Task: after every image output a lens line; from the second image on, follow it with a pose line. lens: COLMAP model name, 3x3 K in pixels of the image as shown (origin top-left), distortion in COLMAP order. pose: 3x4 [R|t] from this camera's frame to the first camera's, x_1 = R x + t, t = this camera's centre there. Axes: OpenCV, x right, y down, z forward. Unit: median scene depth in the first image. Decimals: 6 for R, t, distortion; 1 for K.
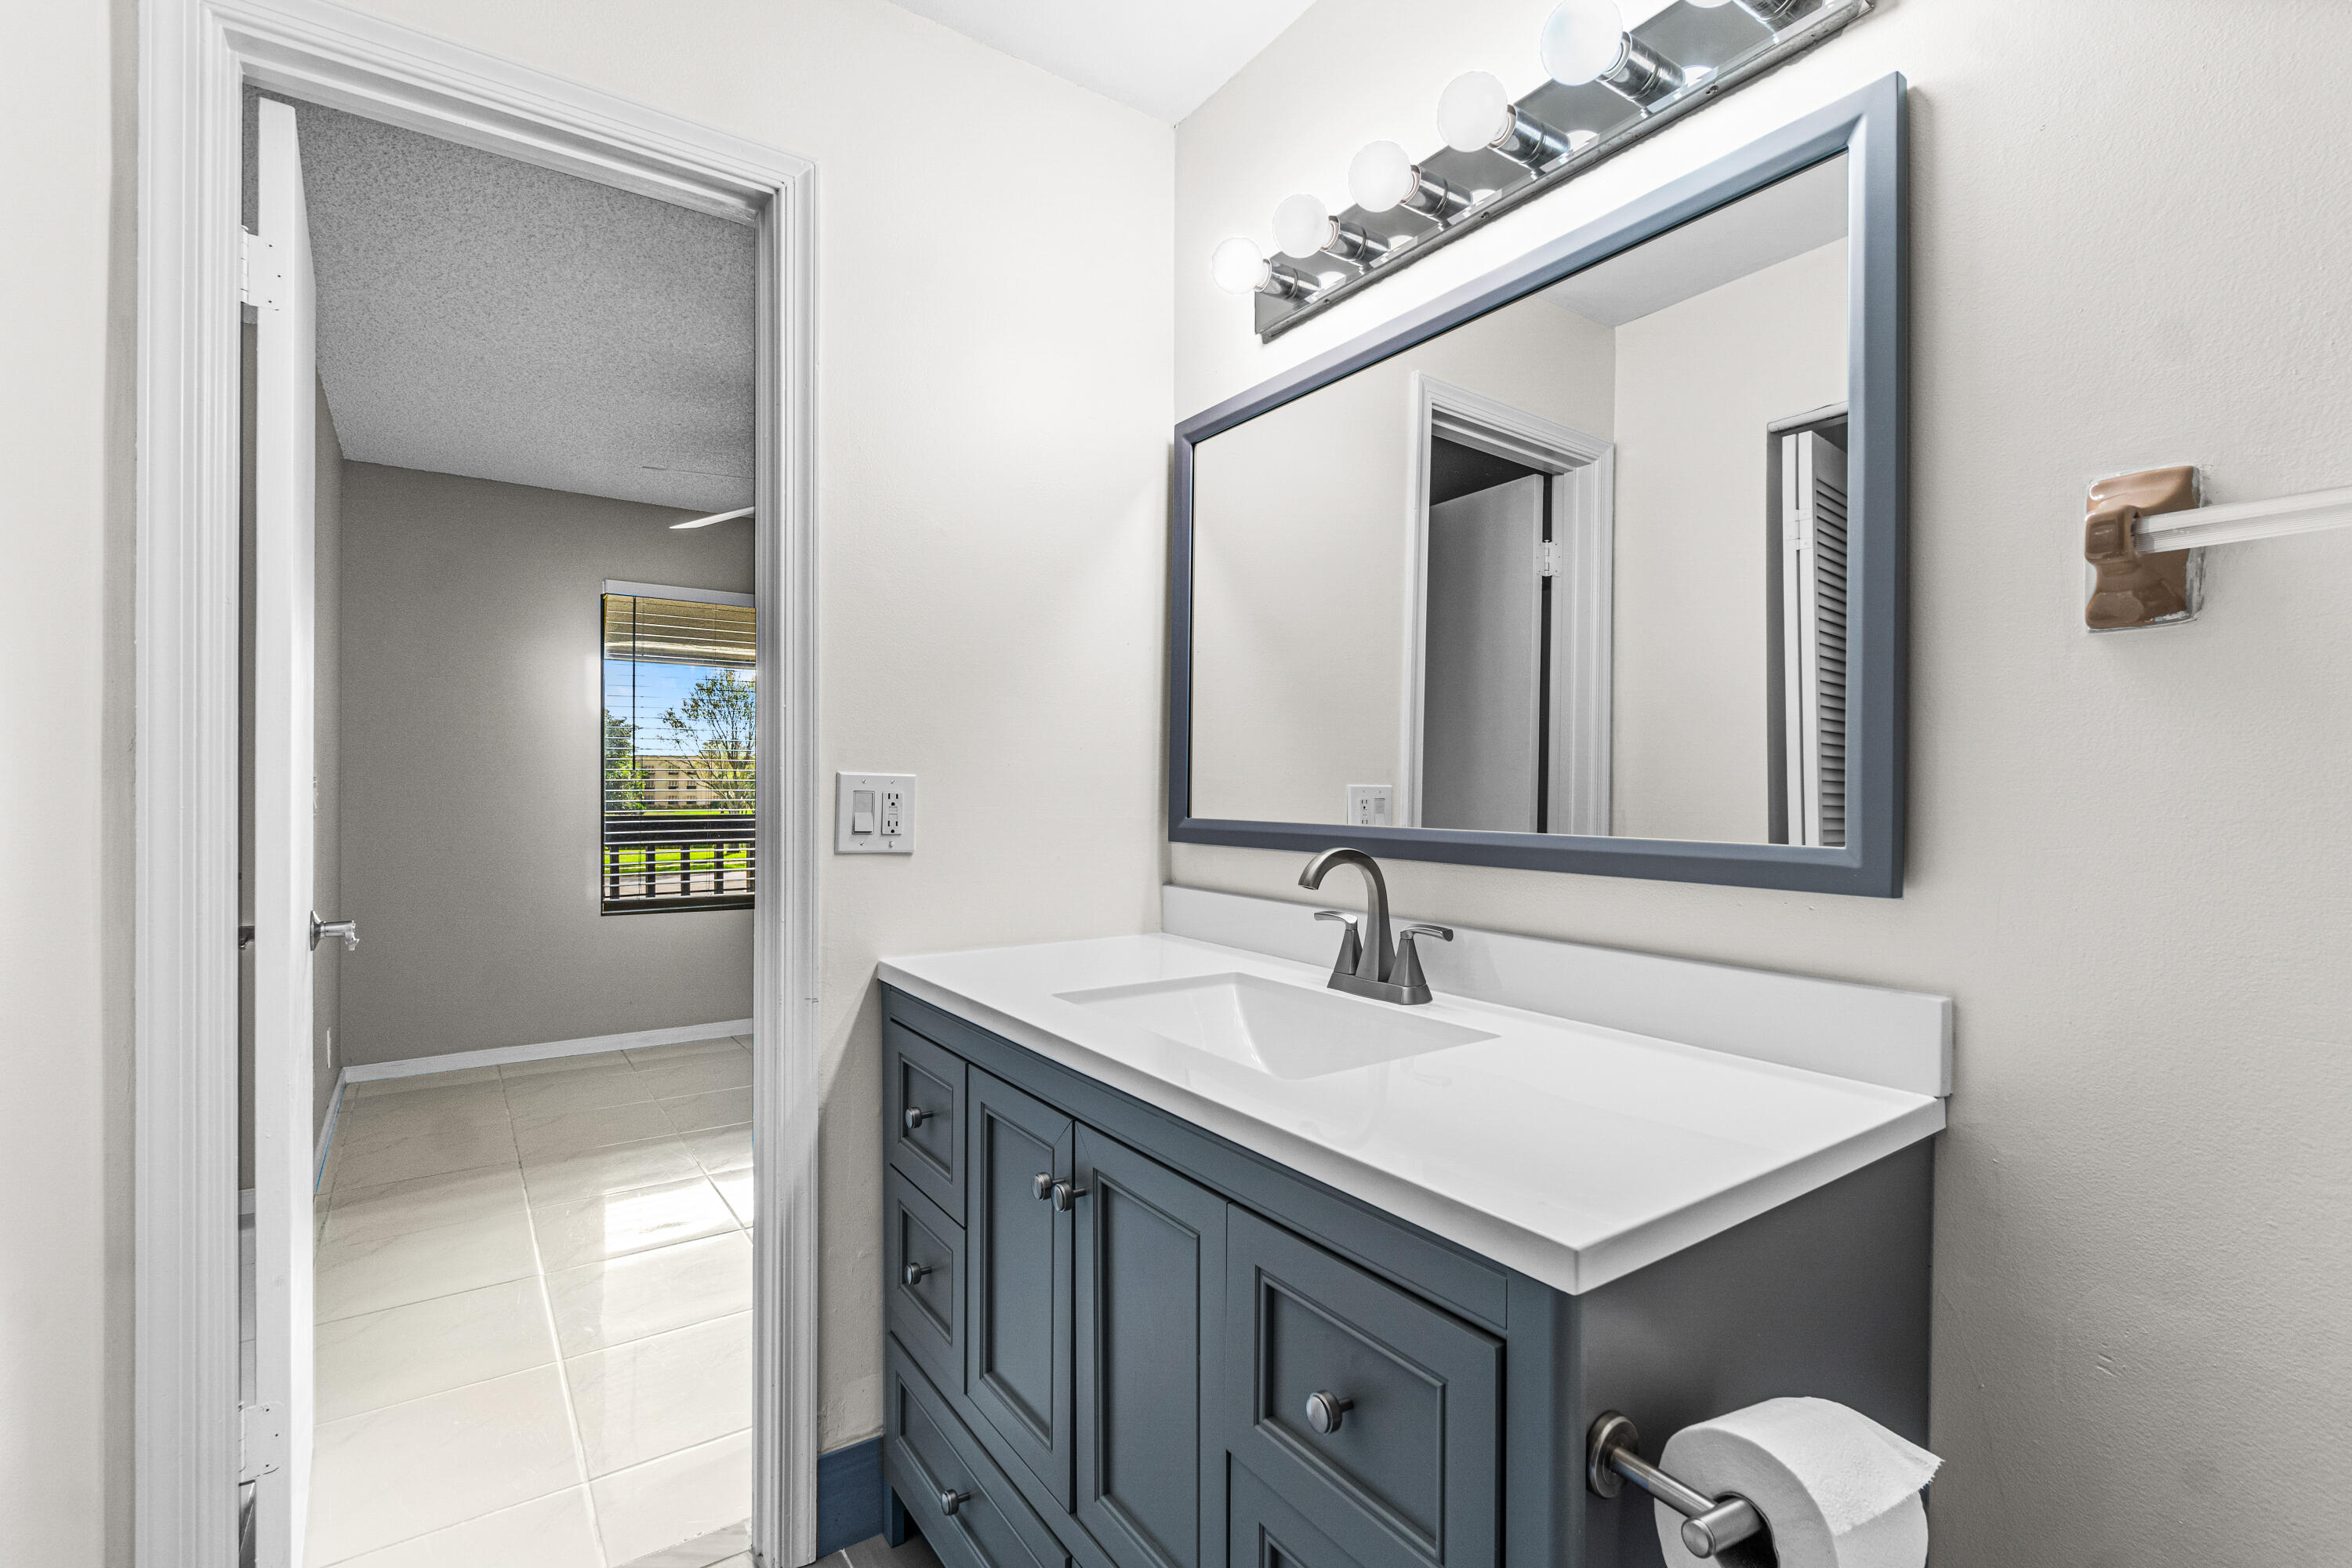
lens RADIAL K [[1050.2, 0, 1179.7], [0, 1050.2, 785.5], [0, 0, 1]] dist [0.000288, -0.000281]
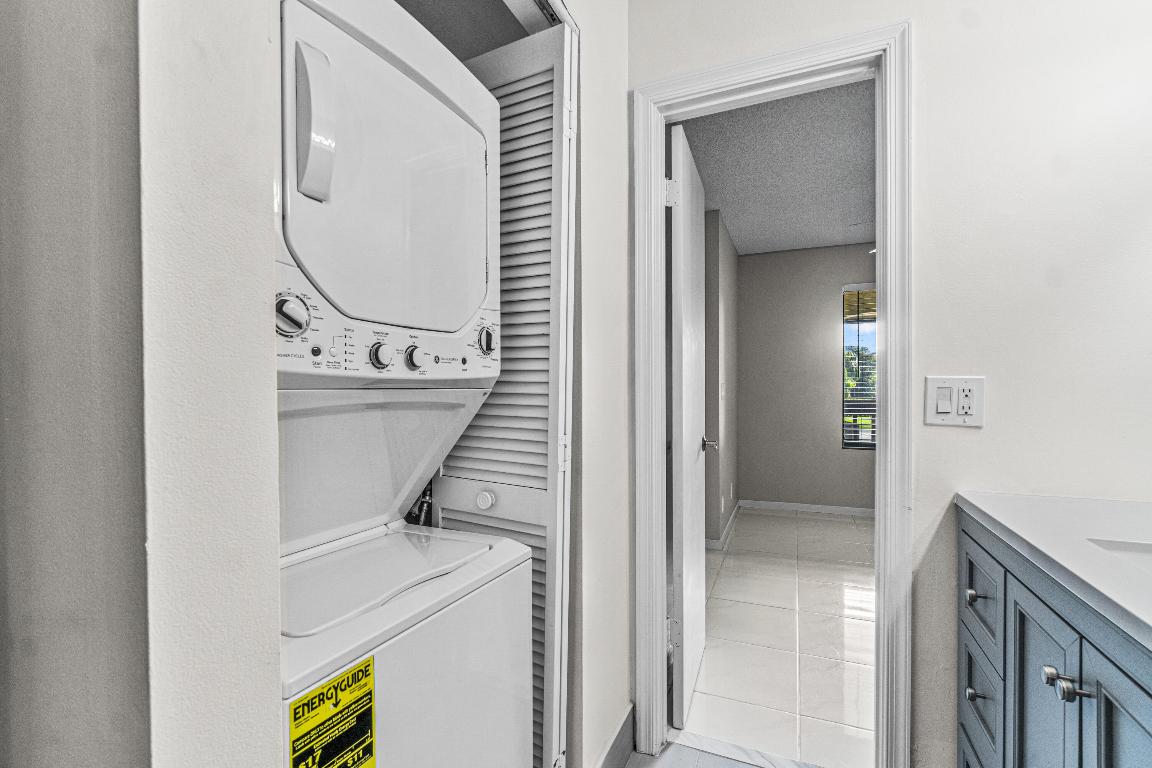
lens RADIAL K [[510.9, 0, 583.5], [0, 510.9, 392.3], [0, 0, 1]] dist [-0.001421, -0.000356]
pose [[0.524340, 0.002811, -0.851505, 0.086552], [0.008174, 0.999932, 0.008335, 0.001675], [0.851470, -0.011331, 0.524281, 0.103896]]
